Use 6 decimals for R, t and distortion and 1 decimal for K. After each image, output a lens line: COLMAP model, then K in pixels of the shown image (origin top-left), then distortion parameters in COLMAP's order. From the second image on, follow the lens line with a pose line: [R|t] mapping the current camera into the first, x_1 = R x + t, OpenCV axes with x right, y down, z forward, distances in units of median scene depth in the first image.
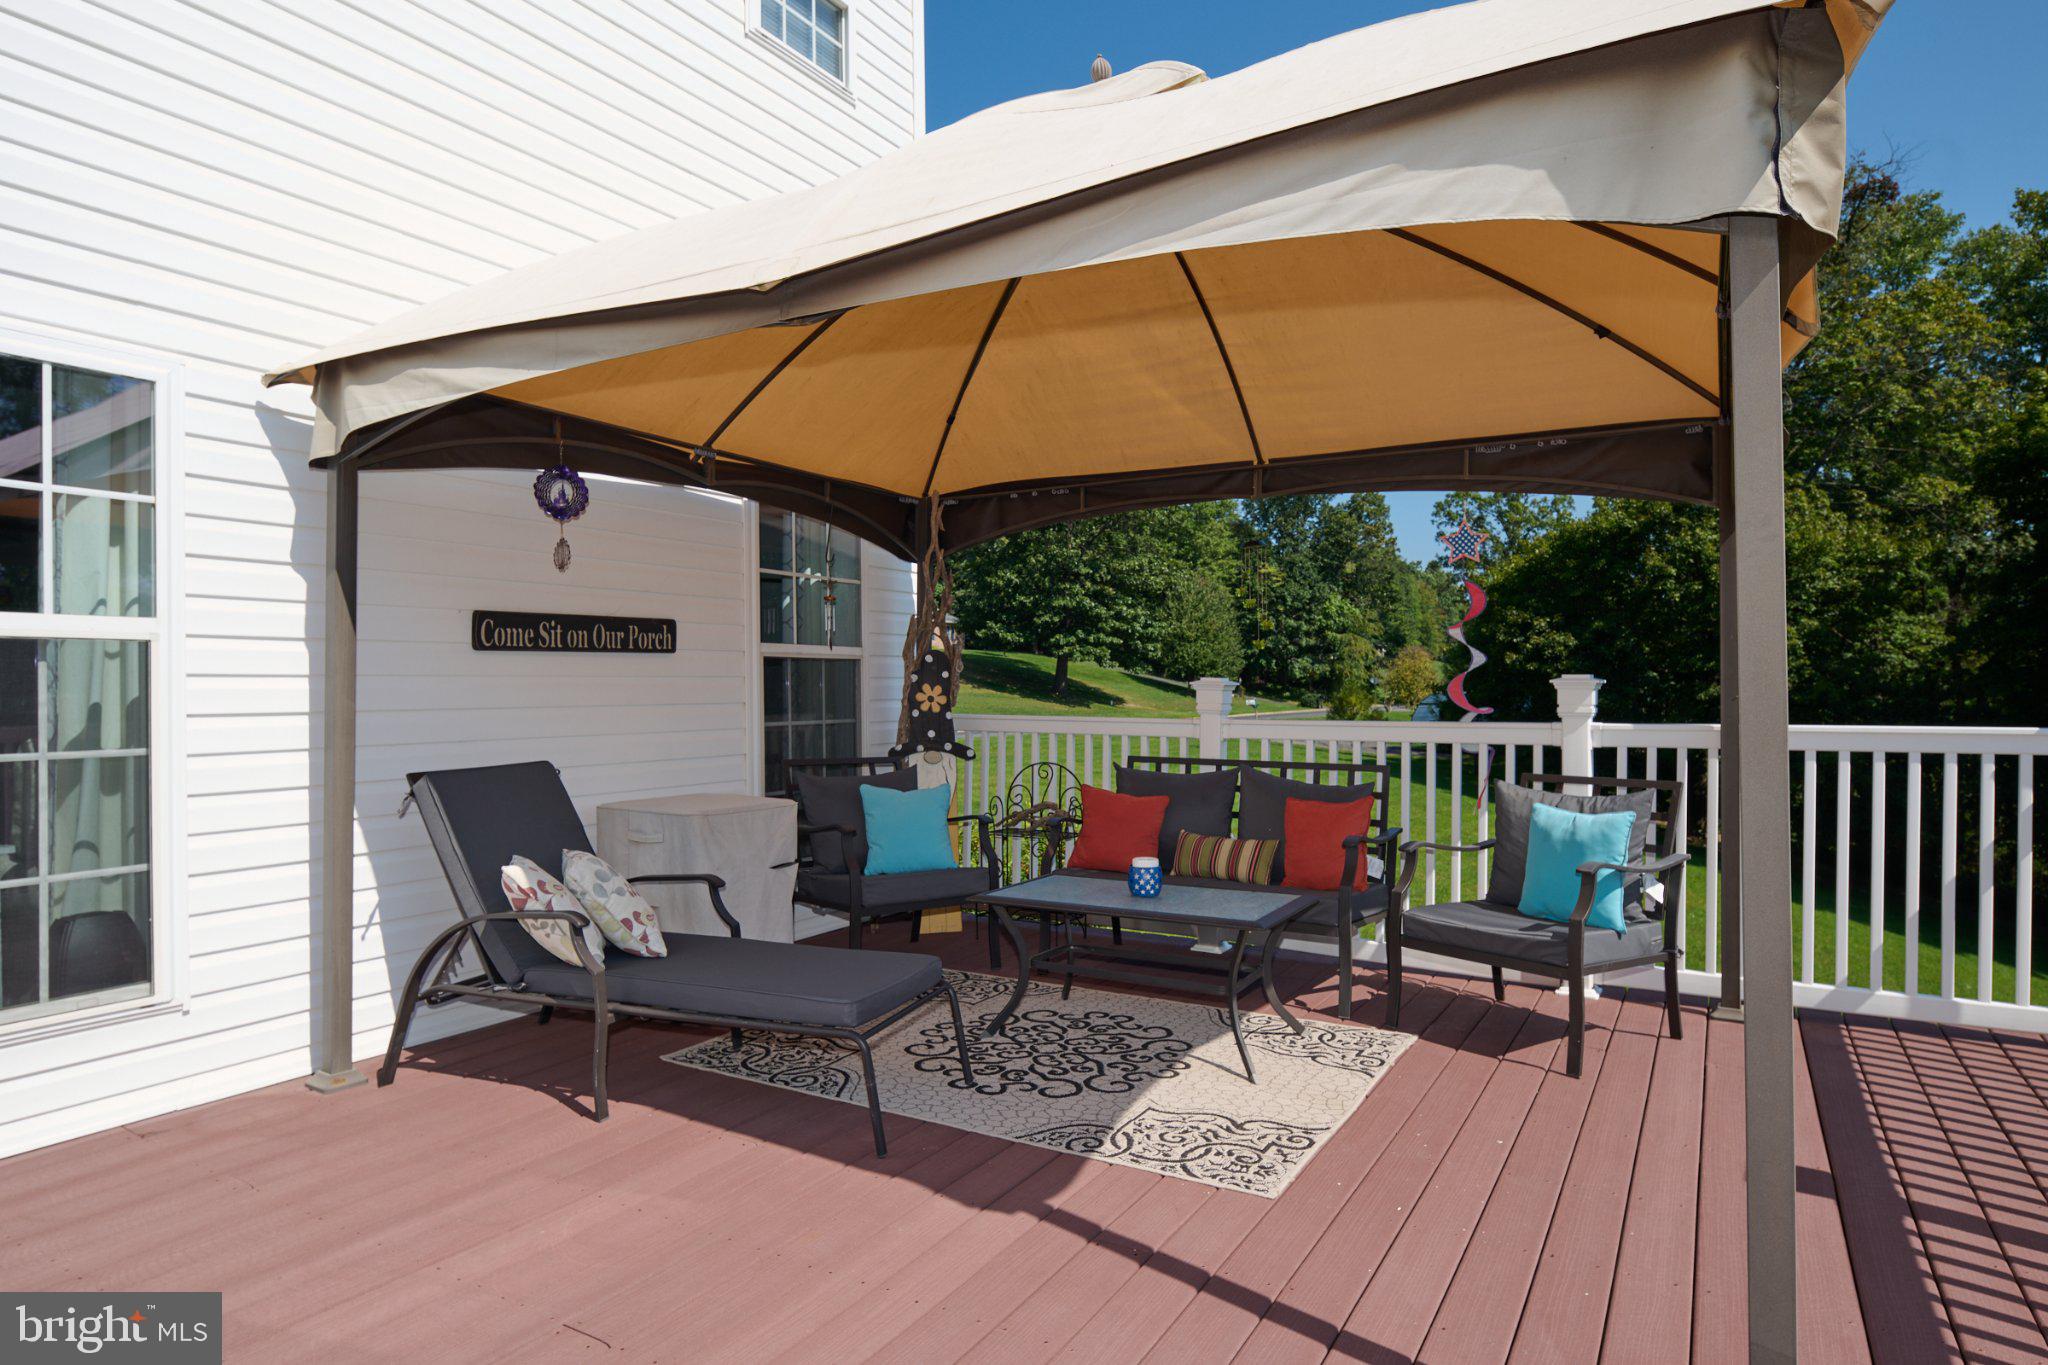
lens RADIAL K [[1149.3, 0, 1031.1], [0, 1149.3, 691.2], [0, 0, 1]] dist [-0.003855, -0.002274]
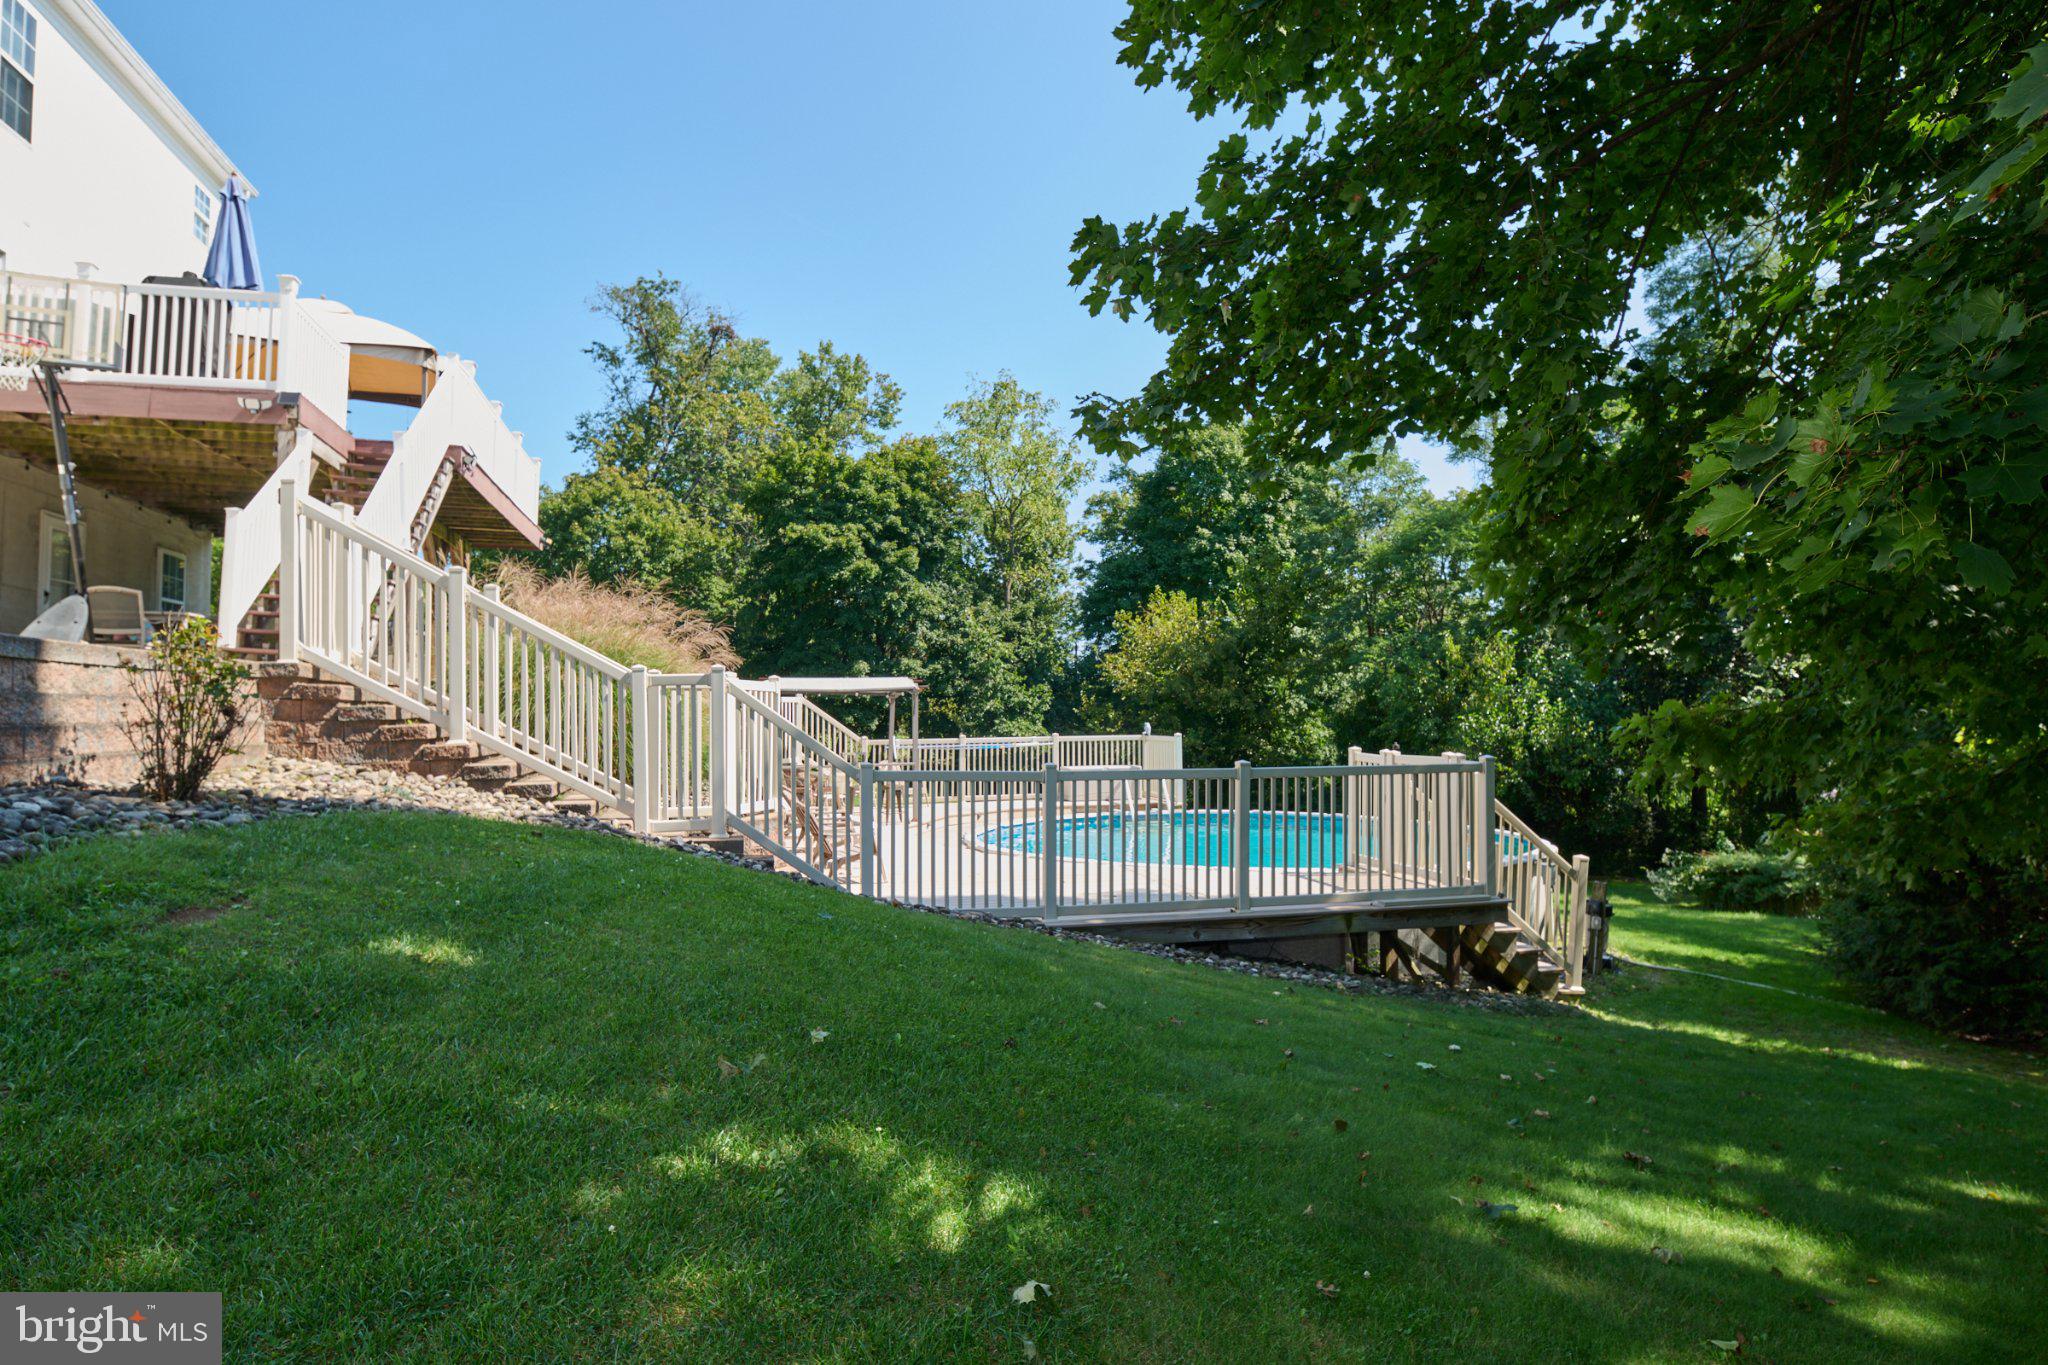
lens RADIAL K [[1149.3, 0, 1030.4], [0, 1149.3, 693.7], [0, 0, 1]] dist [-0.003855, -0.002274]
pose [[0.703031, 0.020448, 0.710865, -0.772404], [-0.000941, 0.999612, -0.027823, 0.853167], [-0.711159, 0.018891, 0.702777, -3.070381]]
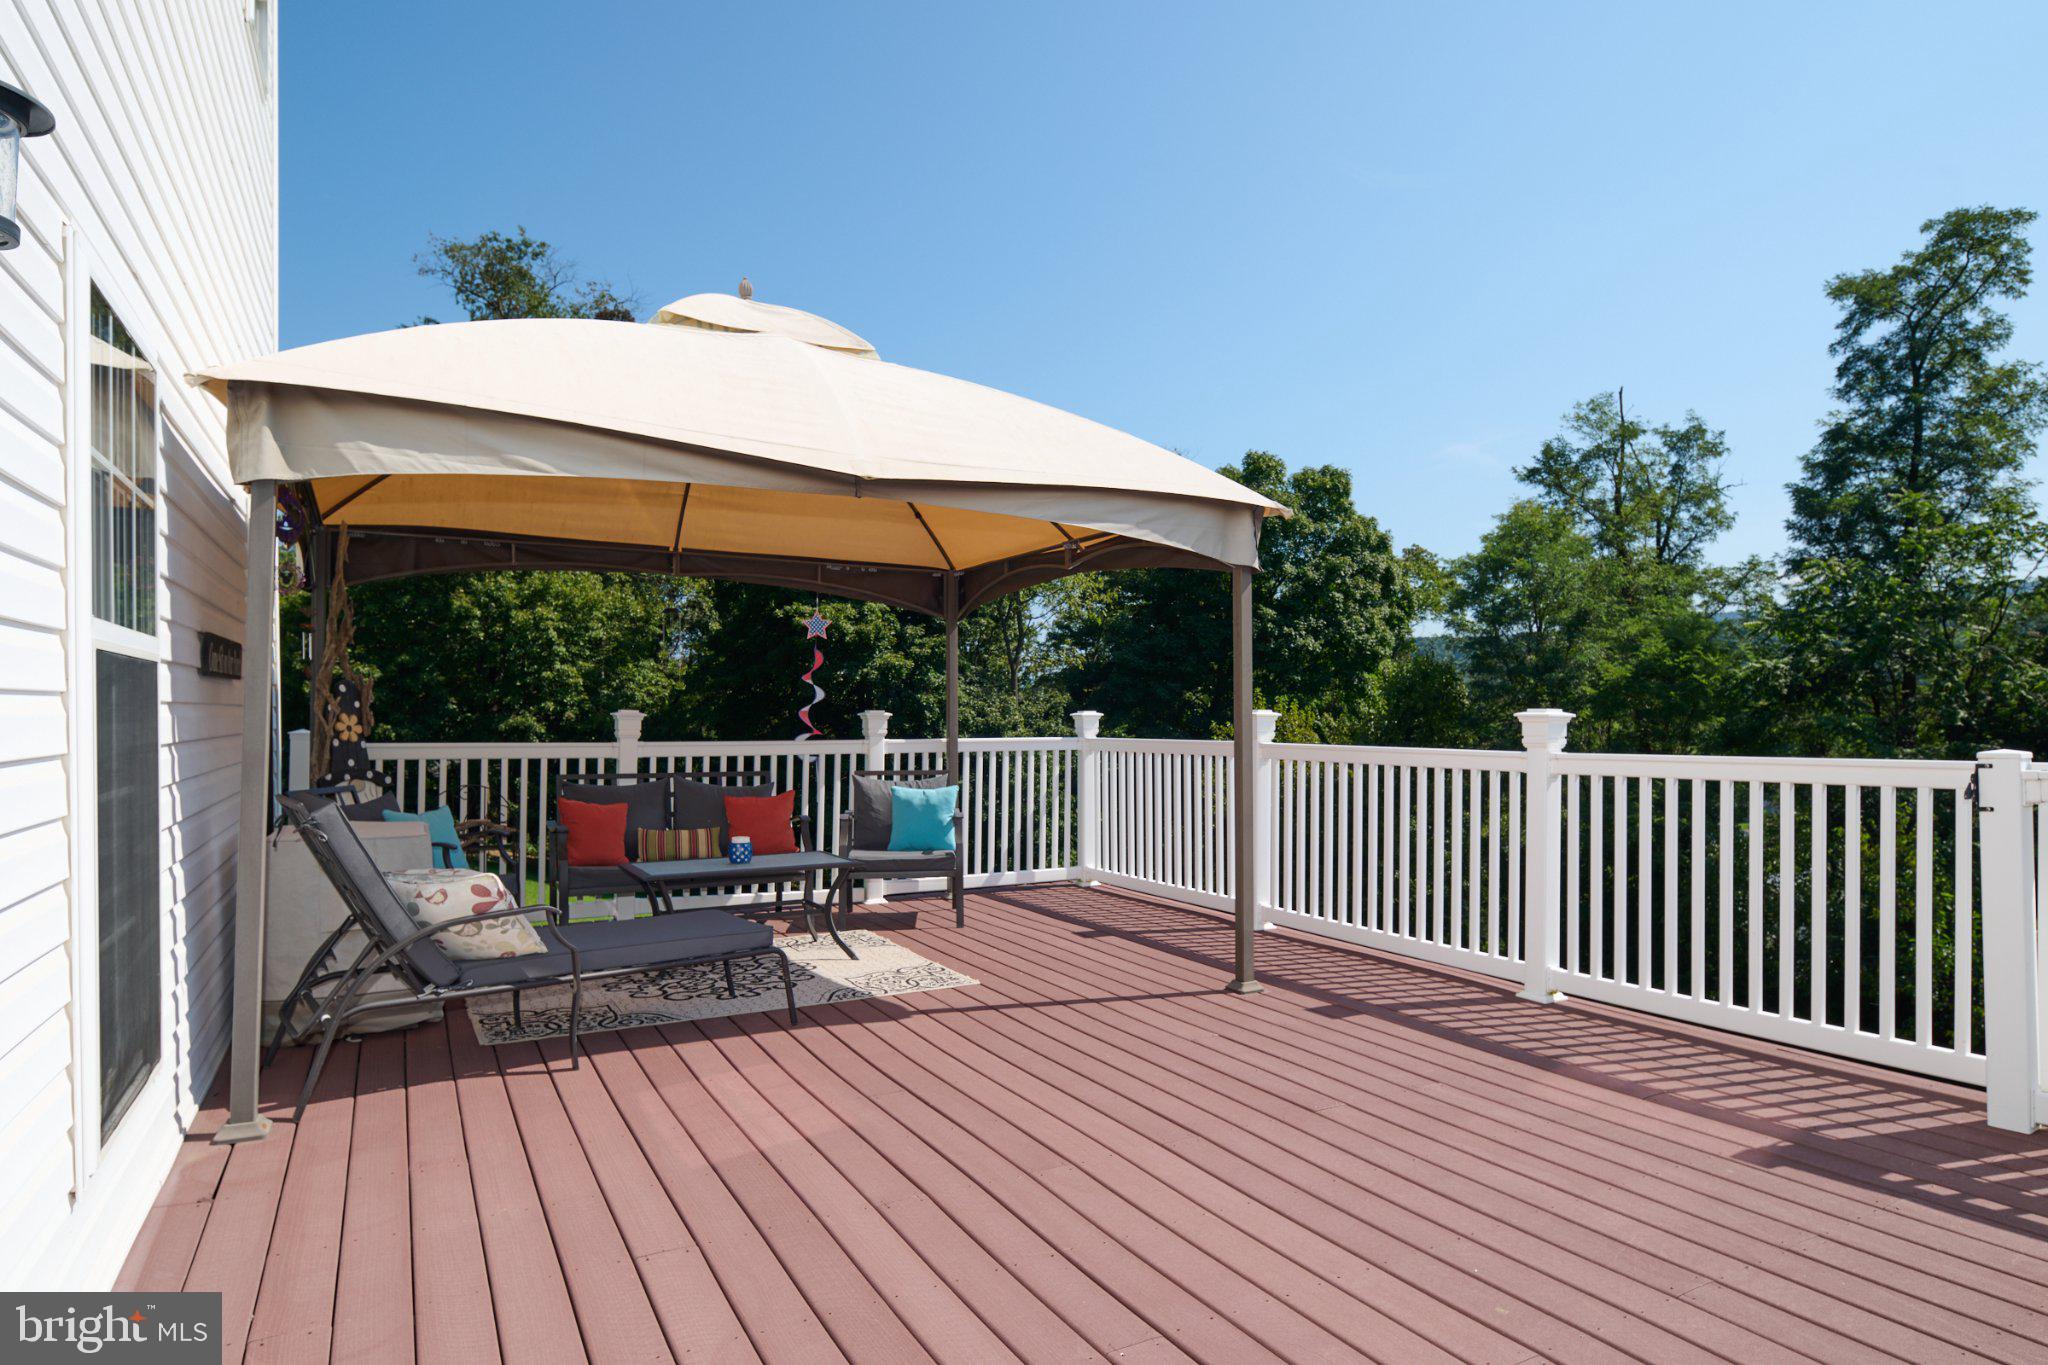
lens RADIAL K [[1149.3, 0, 991.8], [0, 1149.3, 720.5], [0, 0, 1]] dist [-0.003855, -0.002274]
pose [[0.528904, -0.000389, 0.848681, -0.648126], [0.001502, 0.999999, -0.000478, 0.000915], [-0.848680, 0.001528, 0.528904, -0.017025]]
